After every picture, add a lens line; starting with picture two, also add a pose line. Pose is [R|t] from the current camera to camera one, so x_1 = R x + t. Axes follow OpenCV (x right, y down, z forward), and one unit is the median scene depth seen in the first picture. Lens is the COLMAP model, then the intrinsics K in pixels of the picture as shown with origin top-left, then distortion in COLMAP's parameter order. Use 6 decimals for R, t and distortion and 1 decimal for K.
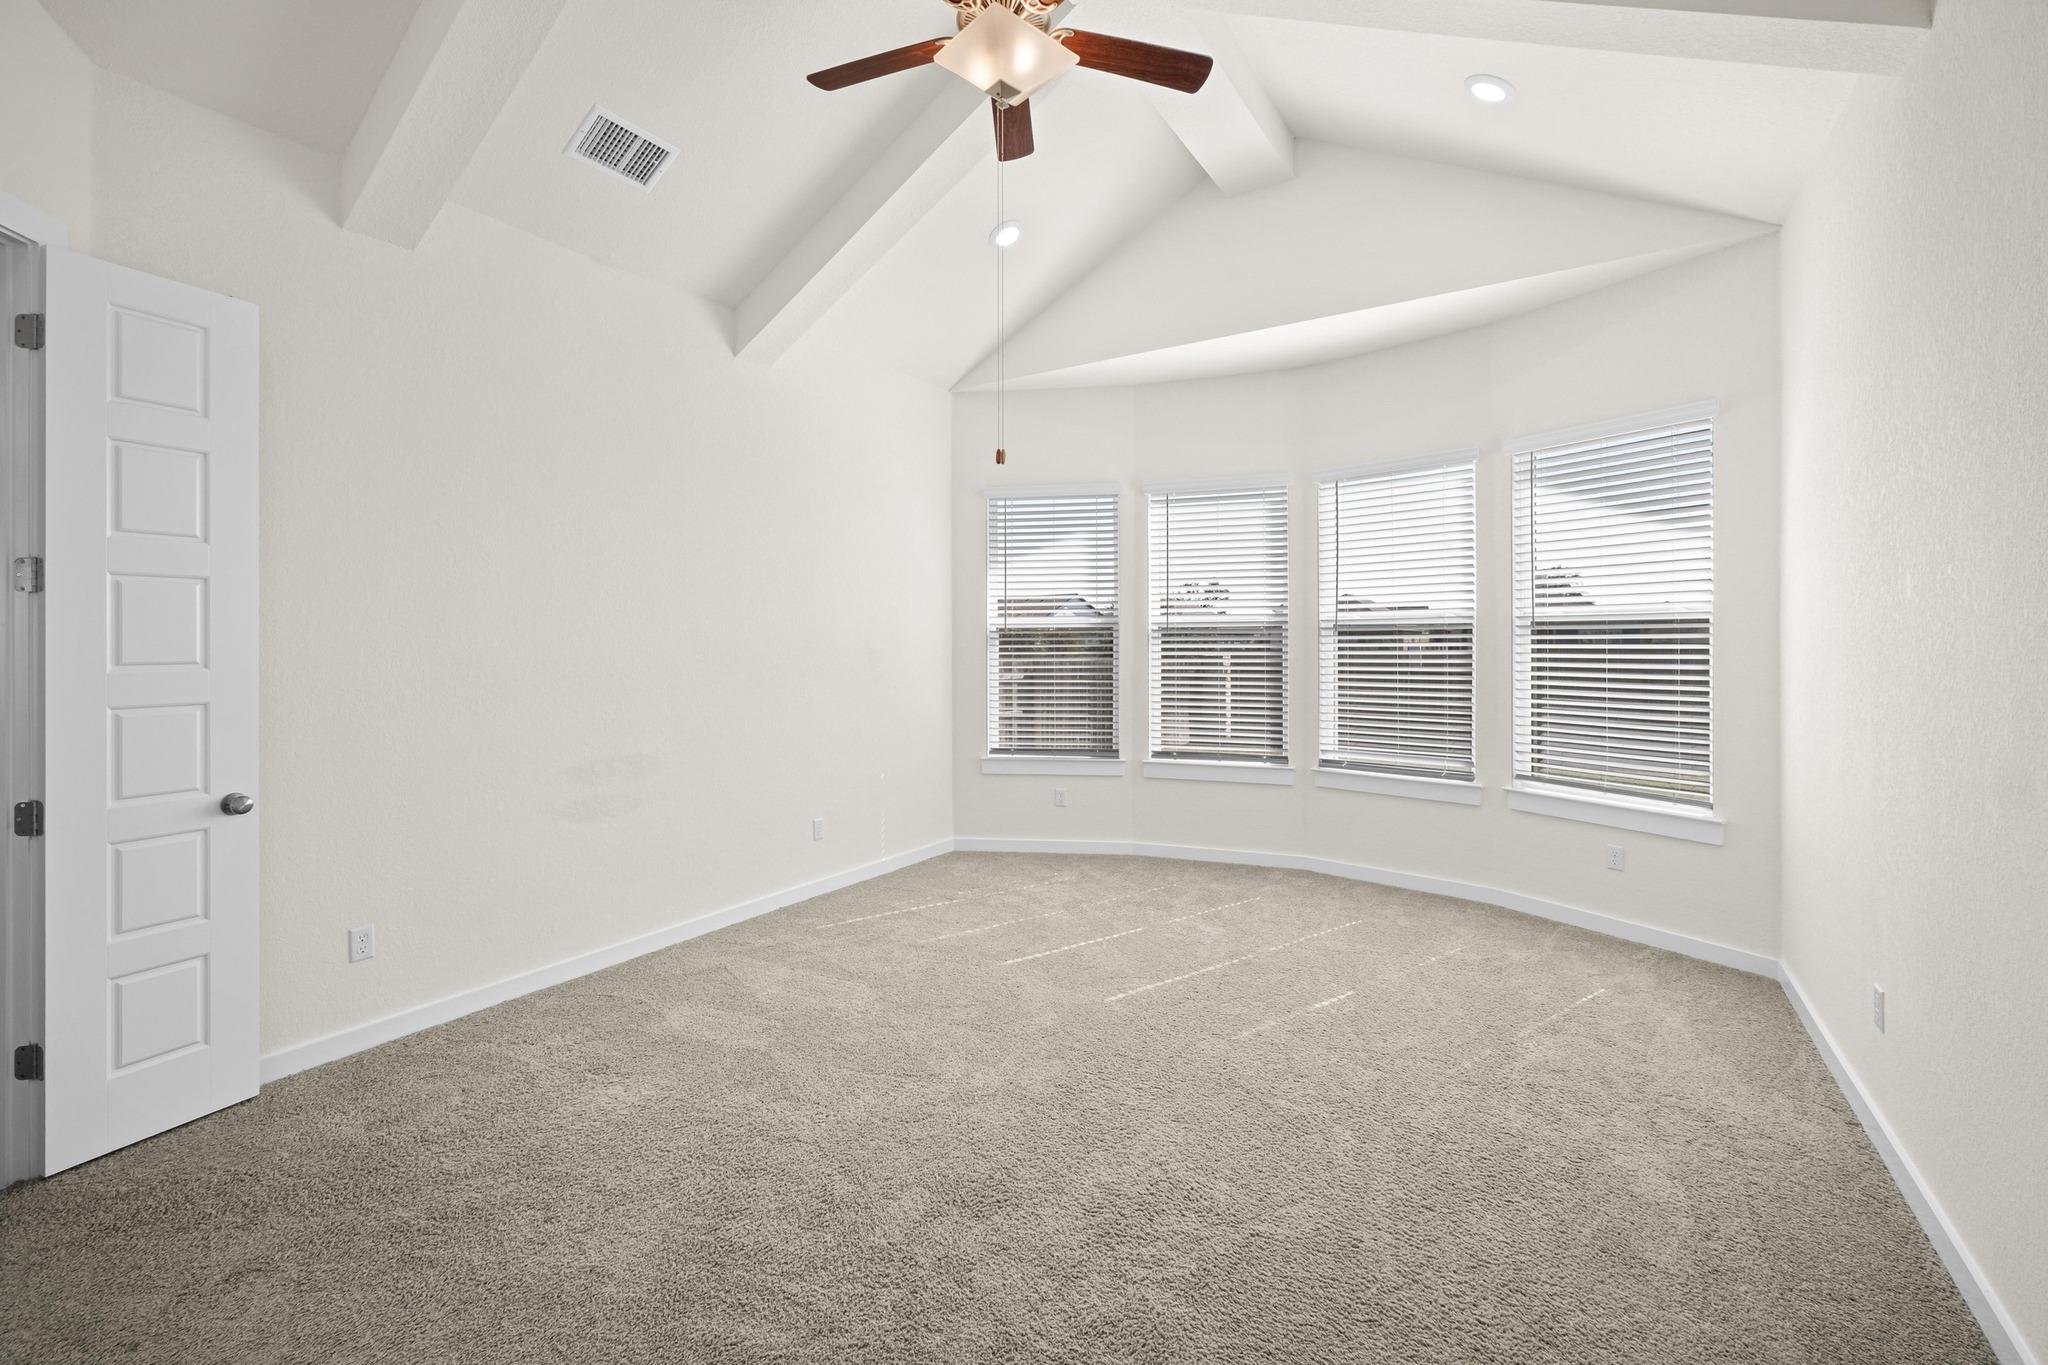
lens RADIAL K [[866.4, 0, 1038.6], [0, 866.4, 643.1], [0, 0, 1]] dist [-0.010789, 0.003141]
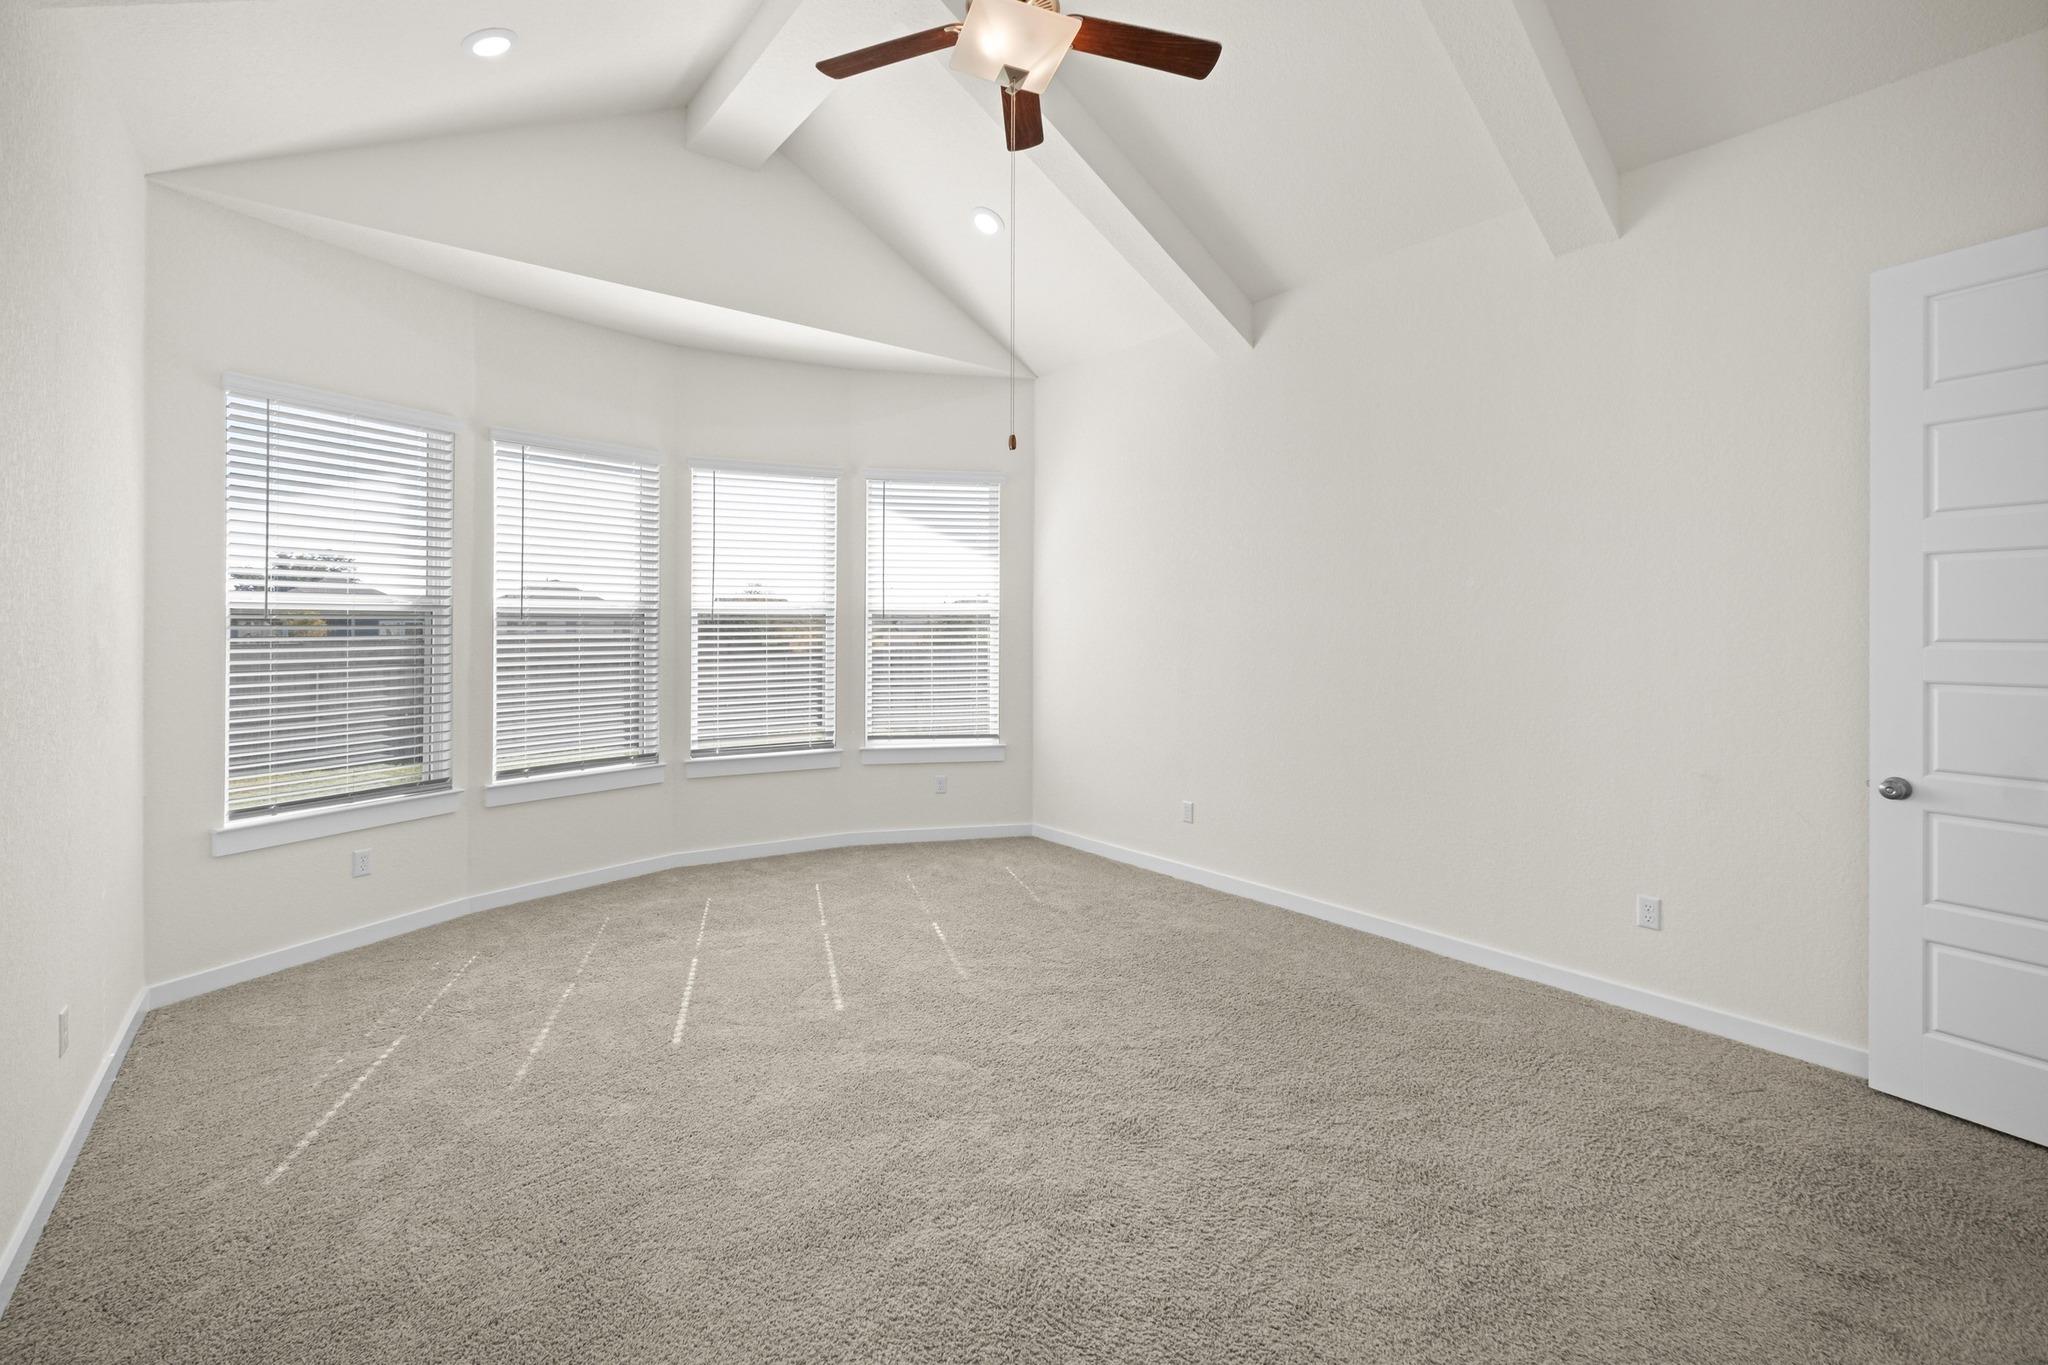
lens RADIAL K [[866.4, 0, 1021.9], [0, 866.4, 634.5], [0, 0, 1]] dist [-0.010789, 0.003141]
pose [[0.330142, -0.005973, 0.943912, -0.447697], [0.005518, 0.999975, 0.004398, 0.000449], [-0.943915, 0.003757, 0.330167, 0.301628]]
